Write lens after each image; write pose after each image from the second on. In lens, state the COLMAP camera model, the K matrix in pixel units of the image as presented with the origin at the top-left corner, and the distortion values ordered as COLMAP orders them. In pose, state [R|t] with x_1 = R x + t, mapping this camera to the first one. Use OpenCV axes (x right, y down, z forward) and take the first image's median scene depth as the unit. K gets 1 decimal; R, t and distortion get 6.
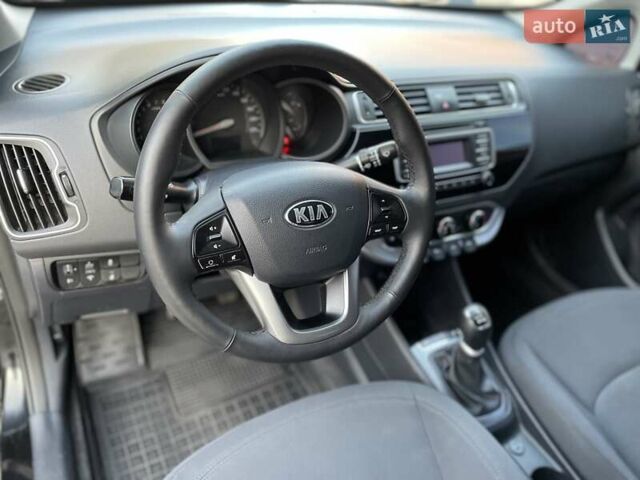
lens RADIAL K [[479.3, 0, 322.2], [0, 479.3, 234.6], [0, 0, 1]] dist [0.055437, -0.025659]
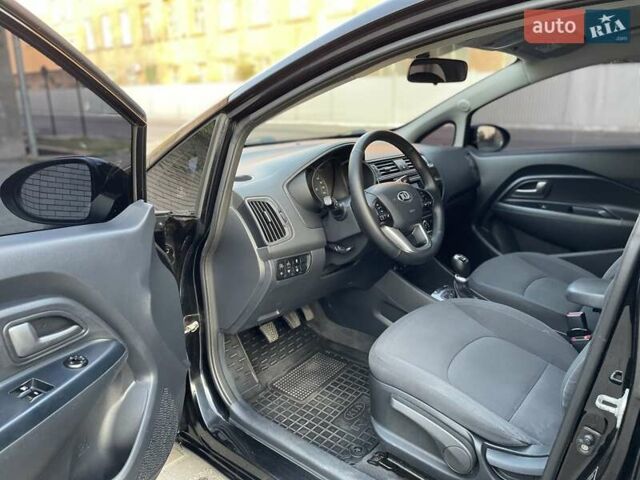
lens RADIAL K [[479.3, 0, 326.1], [0, 479.3, 236.6], [0, 0, 1]] dist [0.055437, -0.025659]
pose [[0.911380, -0.212911, 0.352215, -0.783122], [0.308959, 0.919314, -0.243733, 0.371050], [-0.271903, 0.330954, 0.903625, -0.587240]]
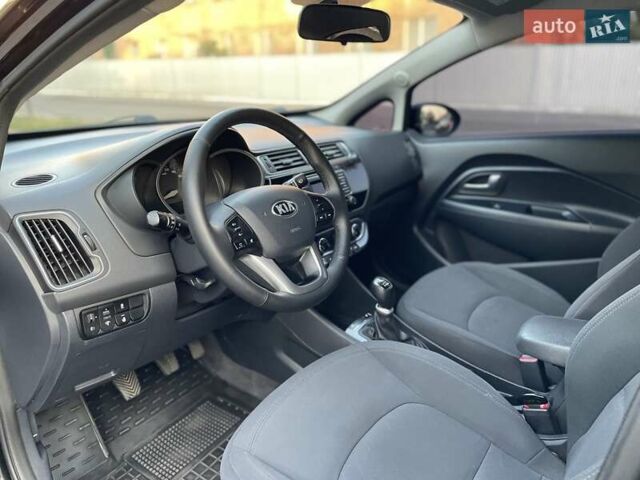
lens RADIAL K [[479.3, 0, 321.4], [0, 479.3, 239.8], [0, 0, 1]] dist [0.055437, -0.025659]
pose [[0.890789, -0.236931, 0.387761, -0.344709], [0.327338, 0.926439, -0.185907, 0.241180], [-0.315189, 0.292533, 0.902818, -0.257066]]
